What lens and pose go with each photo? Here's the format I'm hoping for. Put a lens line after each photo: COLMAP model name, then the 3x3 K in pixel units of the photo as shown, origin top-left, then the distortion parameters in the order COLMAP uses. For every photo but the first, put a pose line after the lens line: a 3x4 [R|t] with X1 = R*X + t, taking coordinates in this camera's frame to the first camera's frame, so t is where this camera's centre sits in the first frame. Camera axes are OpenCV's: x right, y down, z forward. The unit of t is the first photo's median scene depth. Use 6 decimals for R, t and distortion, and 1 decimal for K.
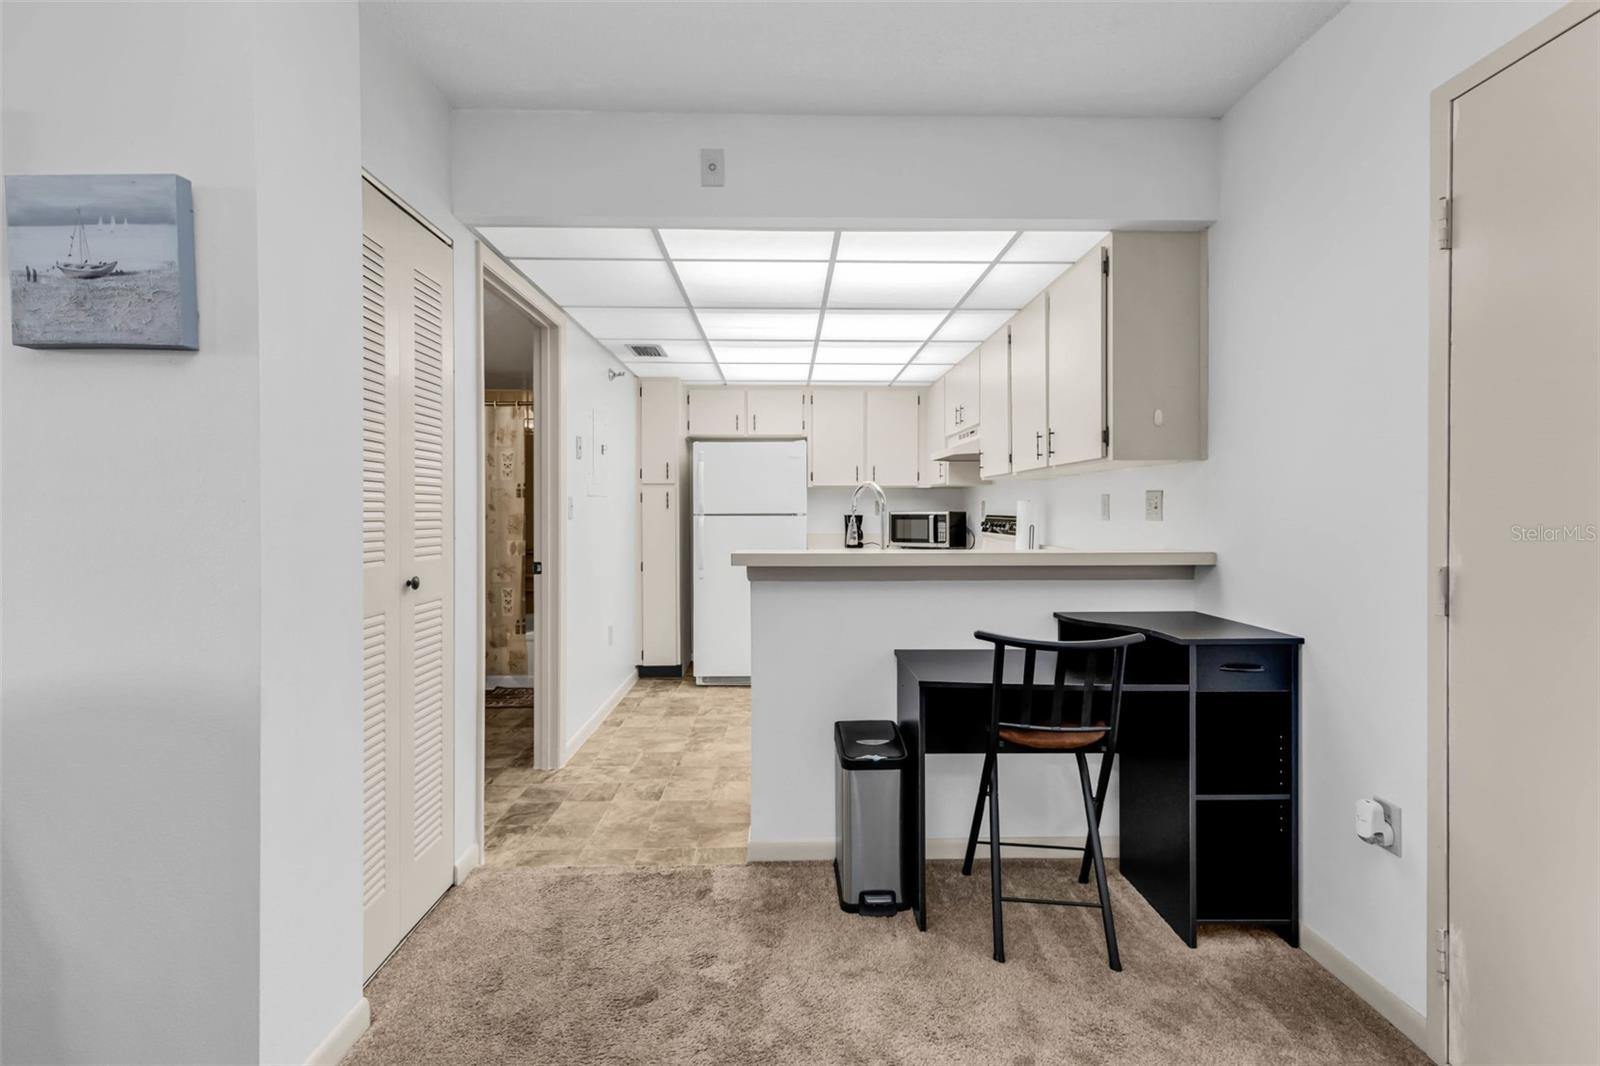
lens RADIAL K [[697.4, 0, 791.4], [0, 697.4, 515.3], [0, 0, 1]] dist [0.003267, 0.000054]
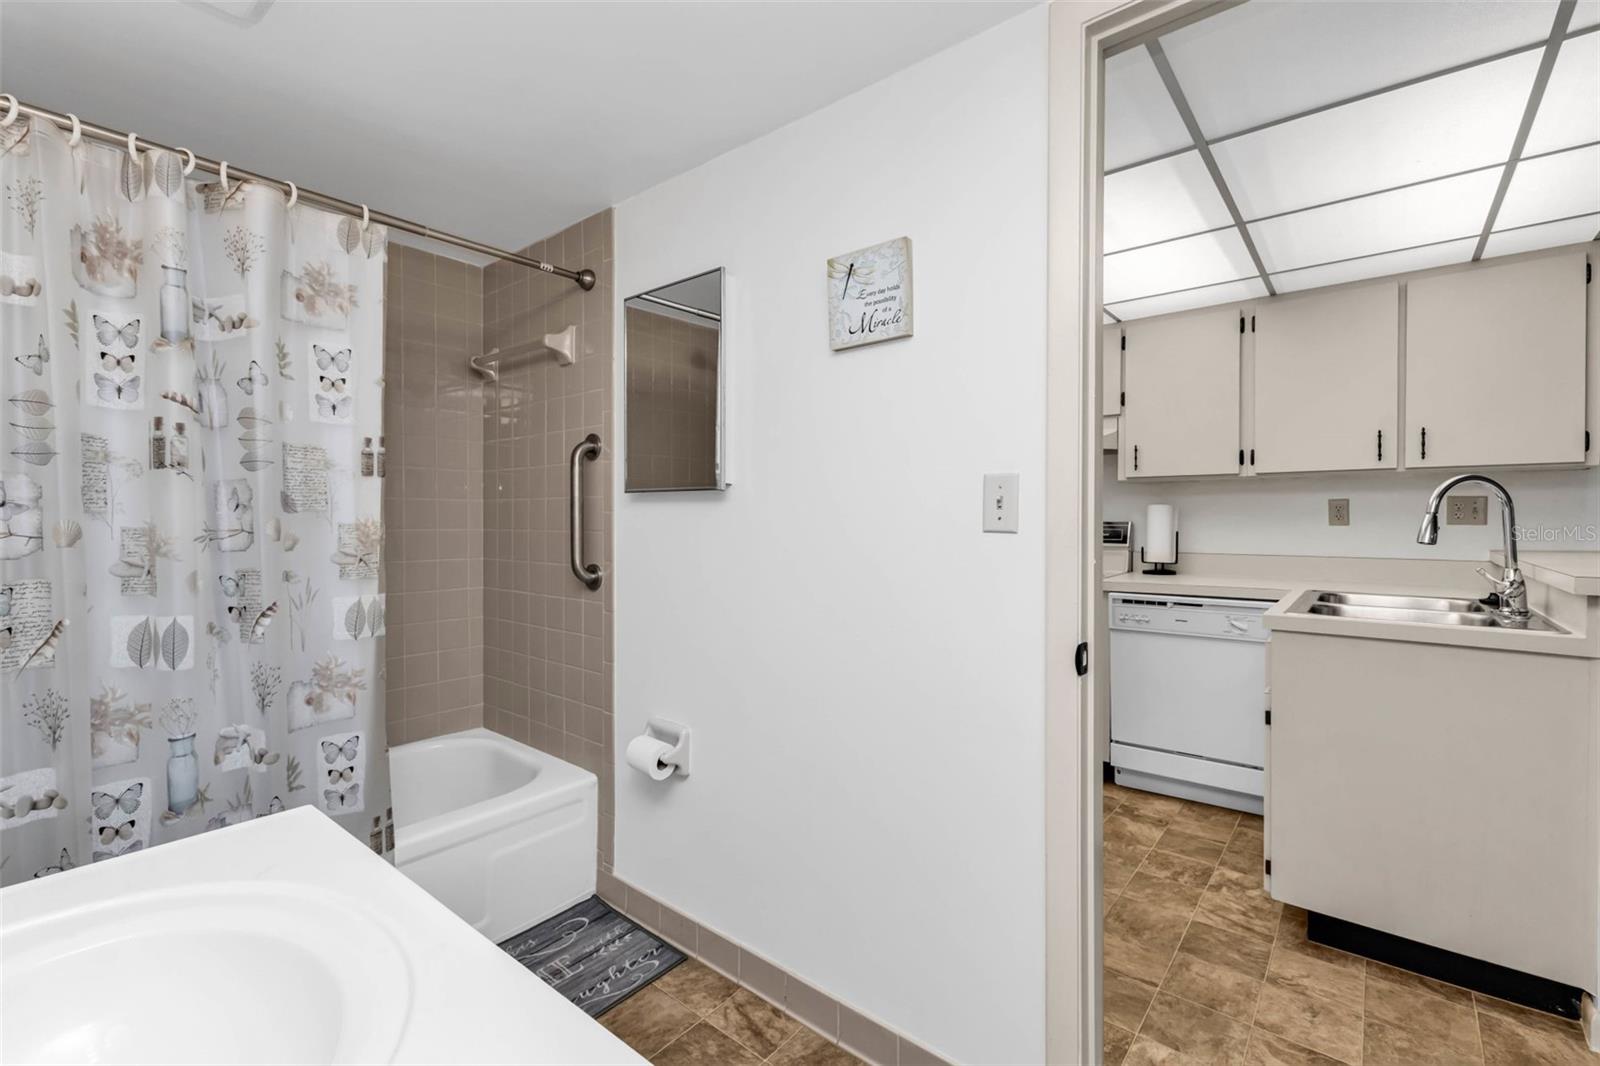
lens RADIAL K [[693.8, 0, 816.2], [0, 693.8, 526.1], [0, 0, 1]] dist [0.009503, -0.000211]
pose [[0.644475, -0.008368, 0.764580, -0.951770], [0.001995, 0.999955, 0.009262, -0.004646], [-0.764623, -0.004443, 0.644463, 1.091938]]
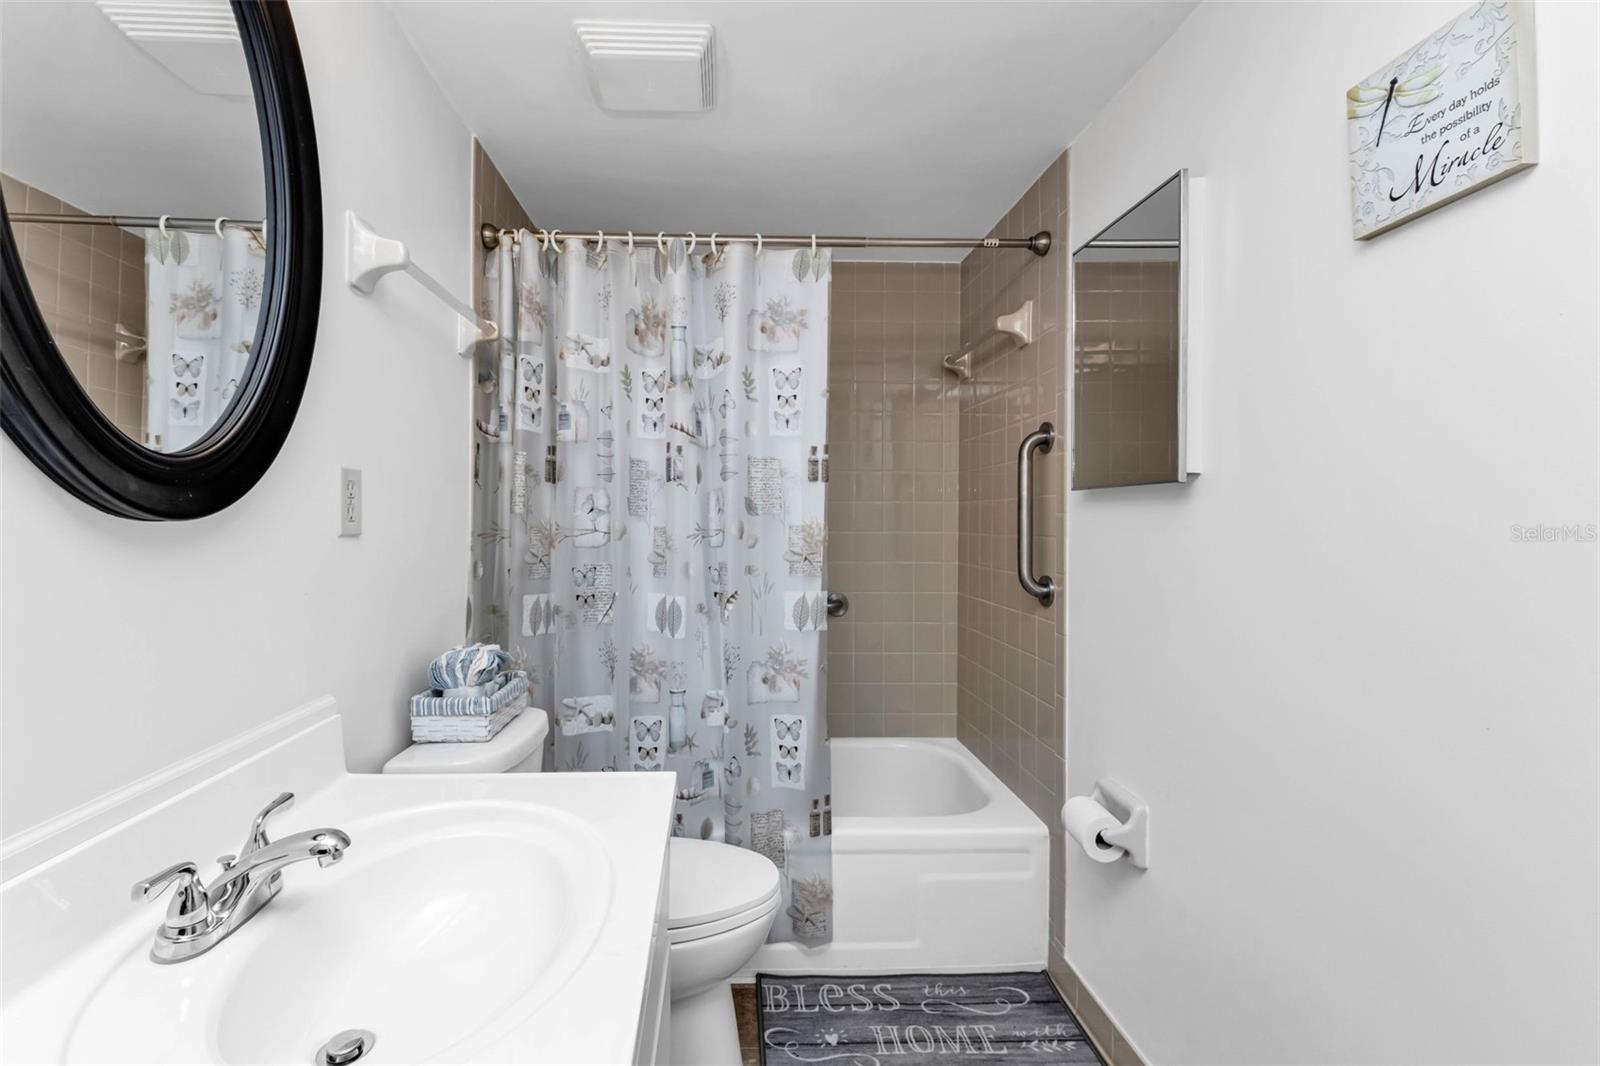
lens RADIAL K [[723.4, 0, 739.6], [0, 723.4, 515.7], [0, 0, 1]] dist [0.008690, 0.000091]
pose [[0.999958, 0.005409, 0.007449, -0.801559], [-0.005347, 0.999952, -0.008269, -0.005202], [-0.007494, 0.008229, 0.999938, 1.098882]]
